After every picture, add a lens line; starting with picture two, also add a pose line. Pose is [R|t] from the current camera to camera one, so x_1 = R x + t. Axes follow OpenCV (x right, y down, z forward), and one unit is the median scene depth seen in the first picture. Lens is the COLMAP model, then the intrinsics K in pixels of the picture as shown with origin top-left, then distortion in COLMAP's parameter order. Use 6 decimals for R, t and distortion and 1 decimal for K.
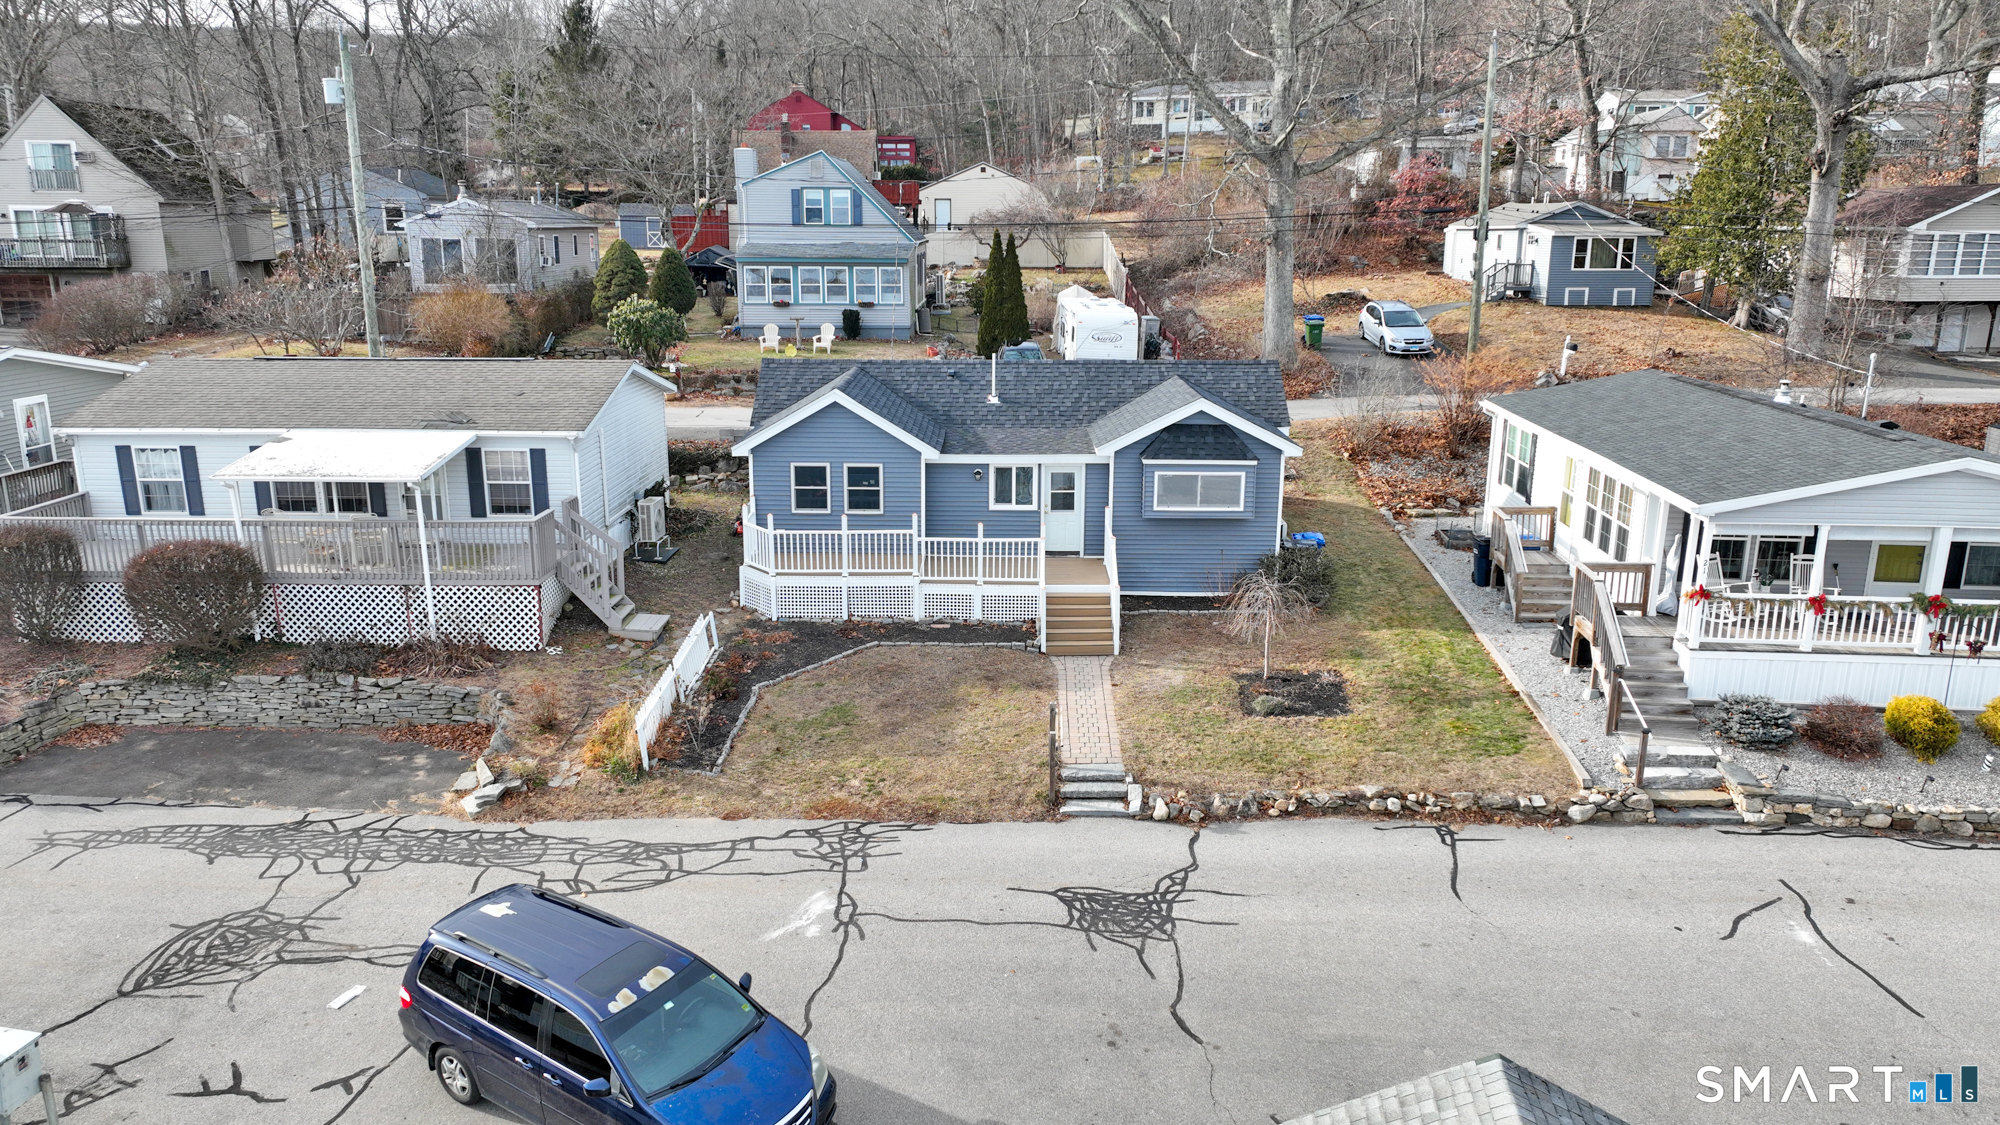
lens RADIAL K [[1405.4, 0, 1000.0], [0, 1405.4, 562.5], [0, 0, 1]] dist [0.002422, 0.013463]
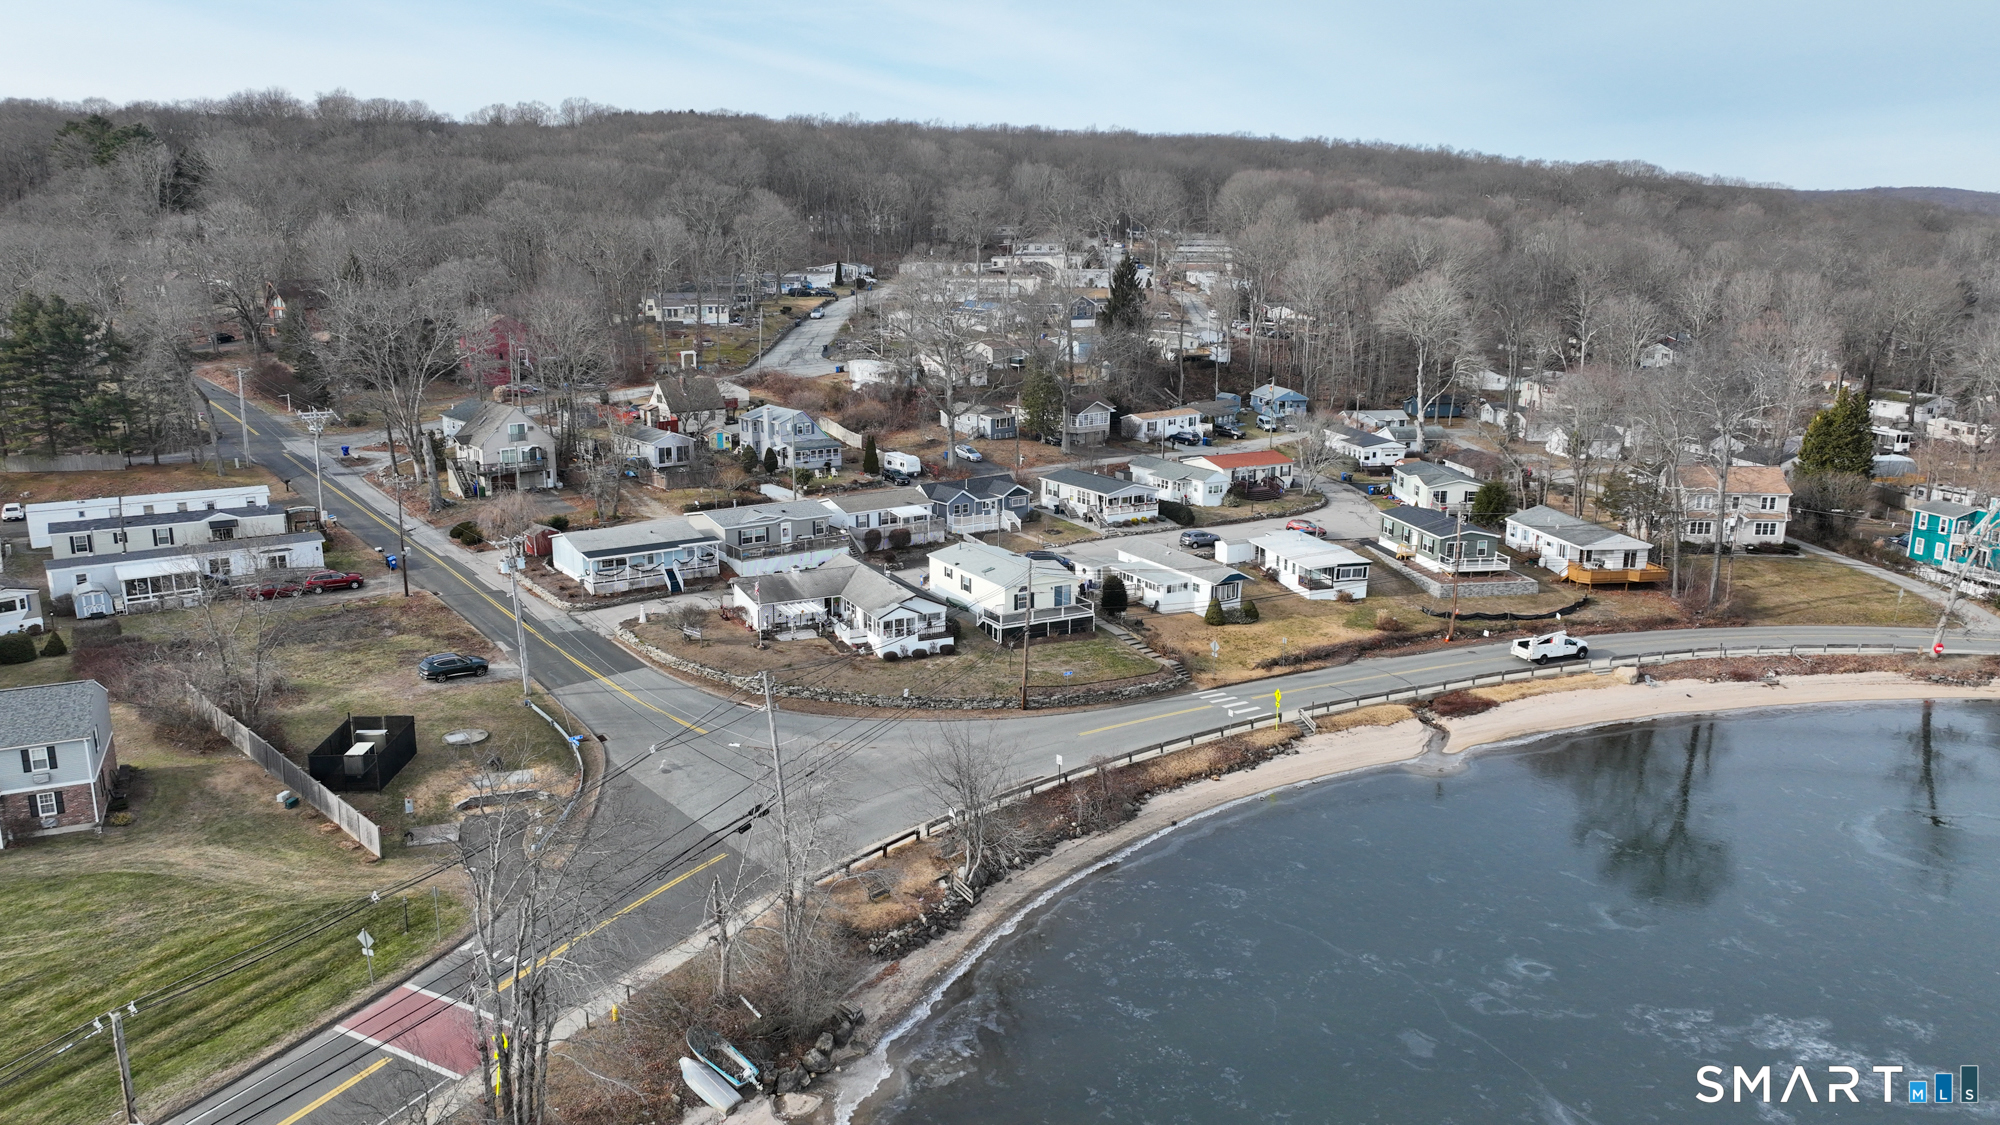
lens RADIAL K [[1405.4, 0, 1000.0], [0, 1405.4, 562.5], [0, 0, 1]] dist [0.002422, 0.013463]
pose [[0.800637, -0.133882, 0.584001, -3.625255], [0.140864, 0.989455, 0.033714, -0.014727], [-0.582356, 0.055272, 0.811053, -3.877017]]
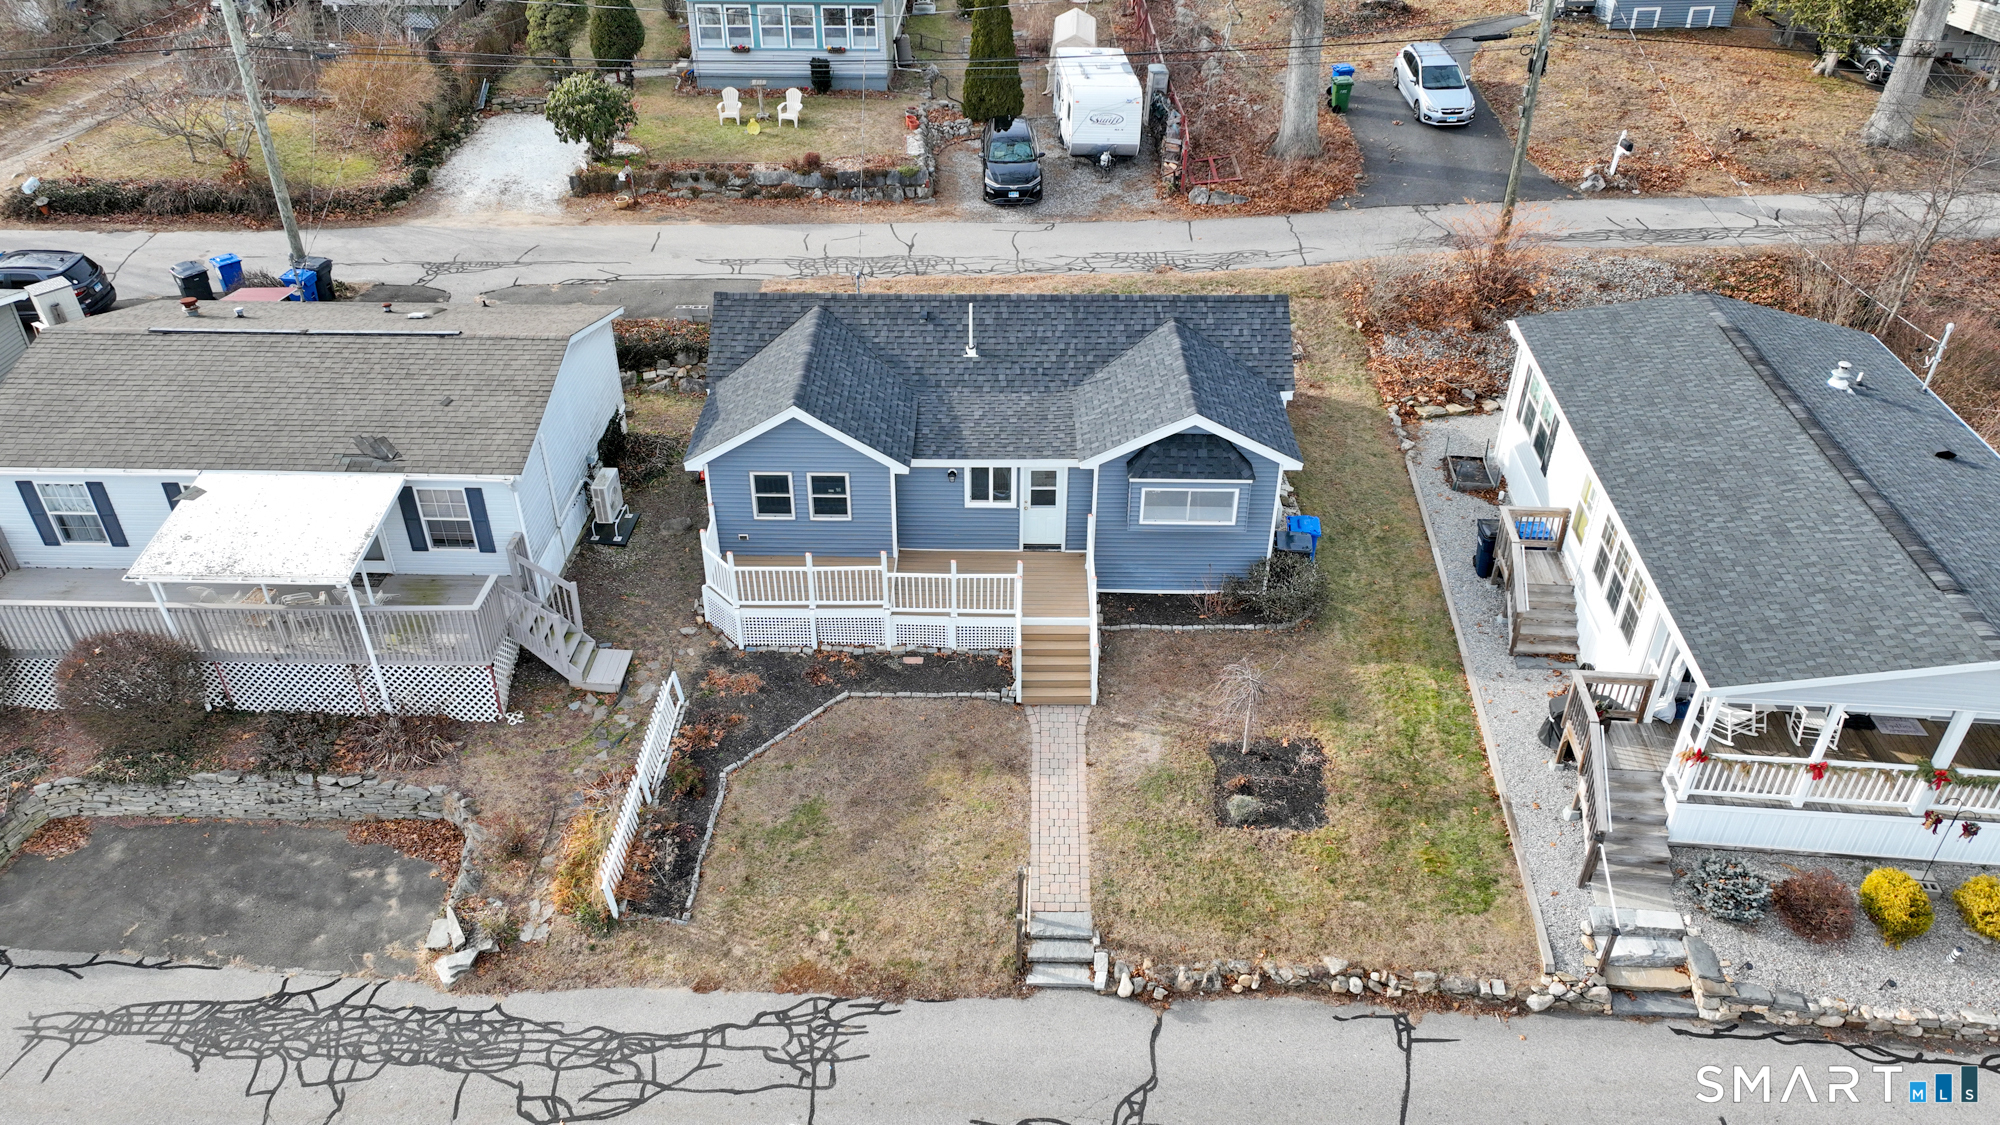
lens RADIAL K [[1405.4, 0, 1000.0], [0, 1405.4, 562.5], [0, 0, 1]] dist [0.002422, 0.013463]
pose [[0.999994, 0.001814, -0.002948, 0.022652], [-0.000702, 0.940336, 0.340246, -0.391908], [0.003389, -0.340242, 0.940332, 0.129243]]
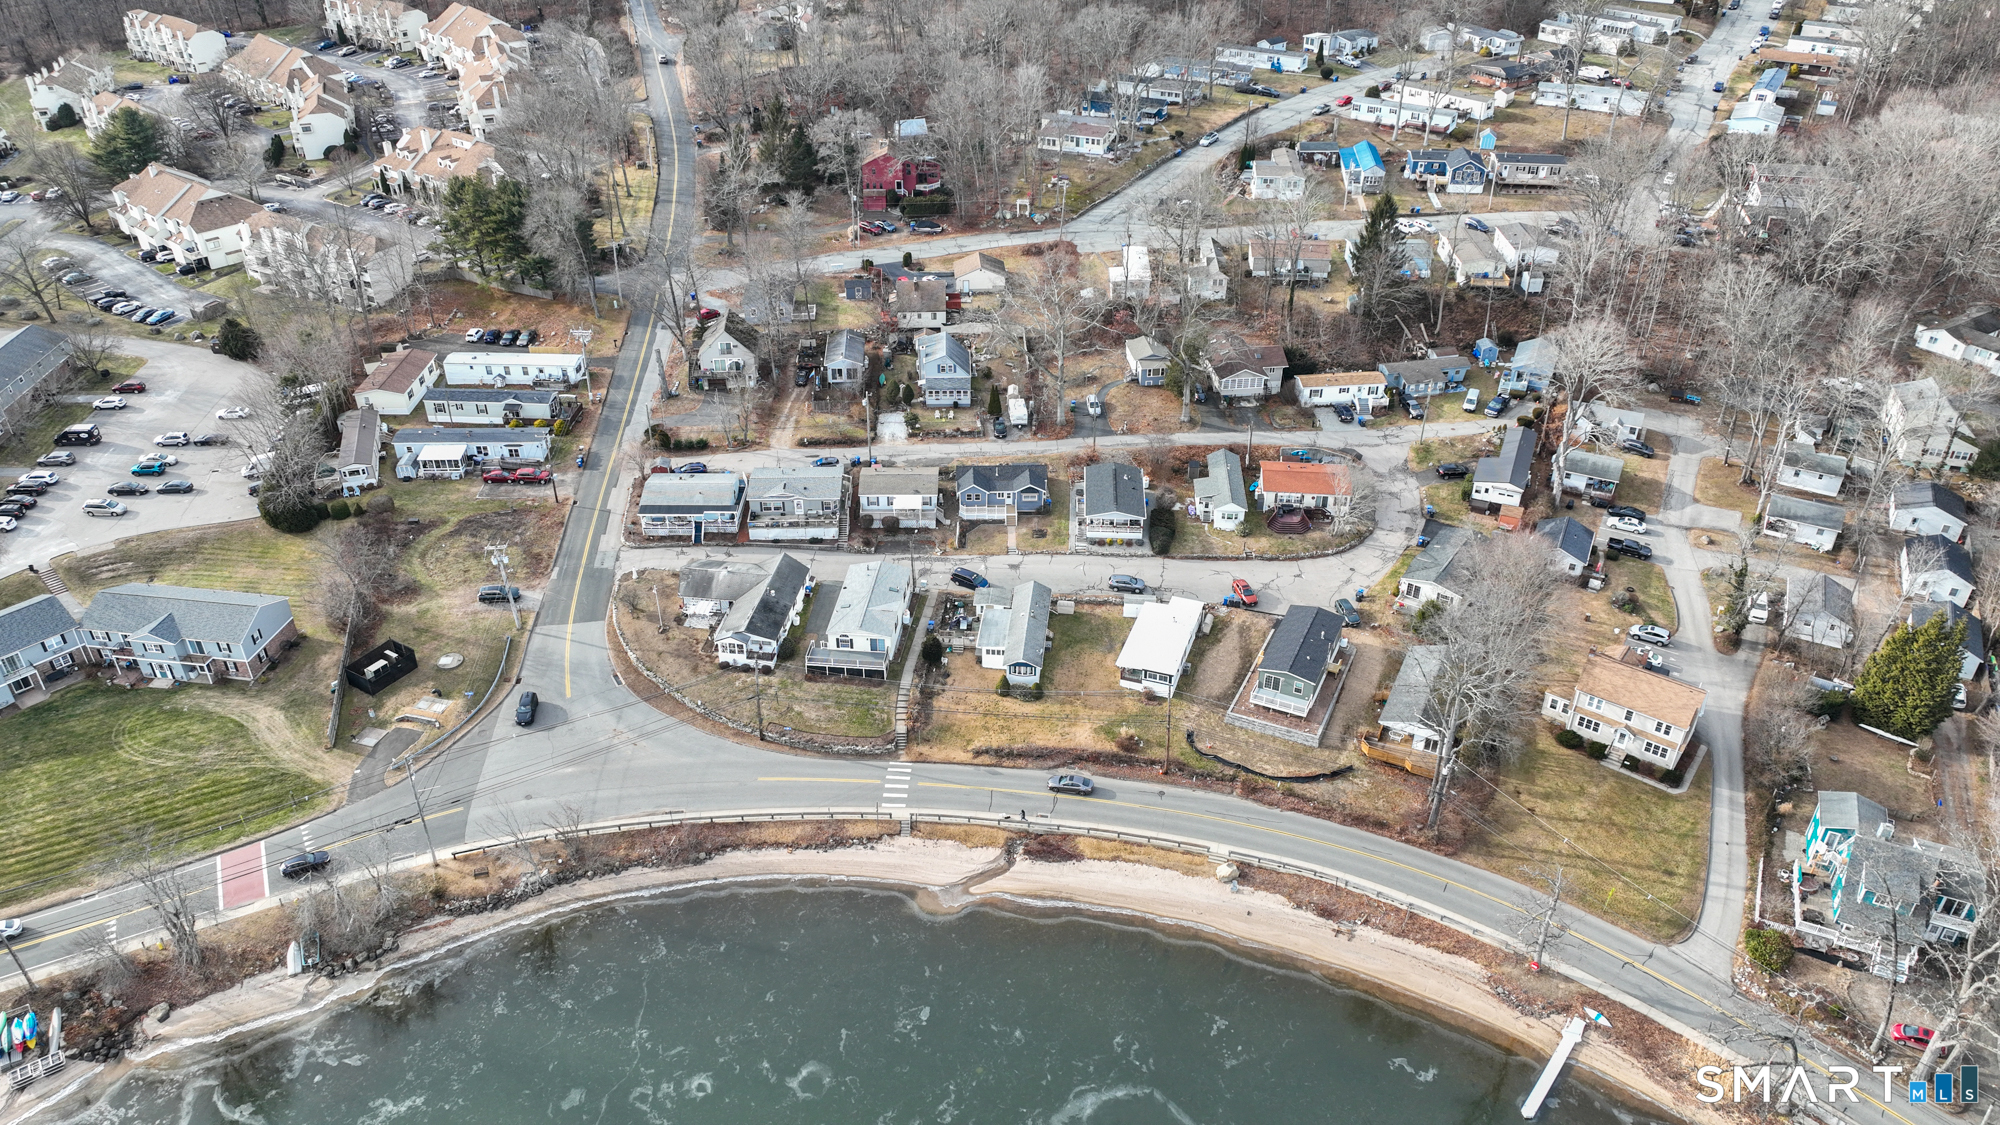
lens RADIAL K [[1405.4, 0, 1000.0], [0, 1405.4, 562.5], [0, 0, 1]] dist [0.002422, 0.013463]
pose [[0.999475, -0.017985, 0.026961, -0.205538], [0.008407, 0.947299, 0.320240, -2.160685], [-0.031300, -0.319845, 0.946953, -6.120894]]
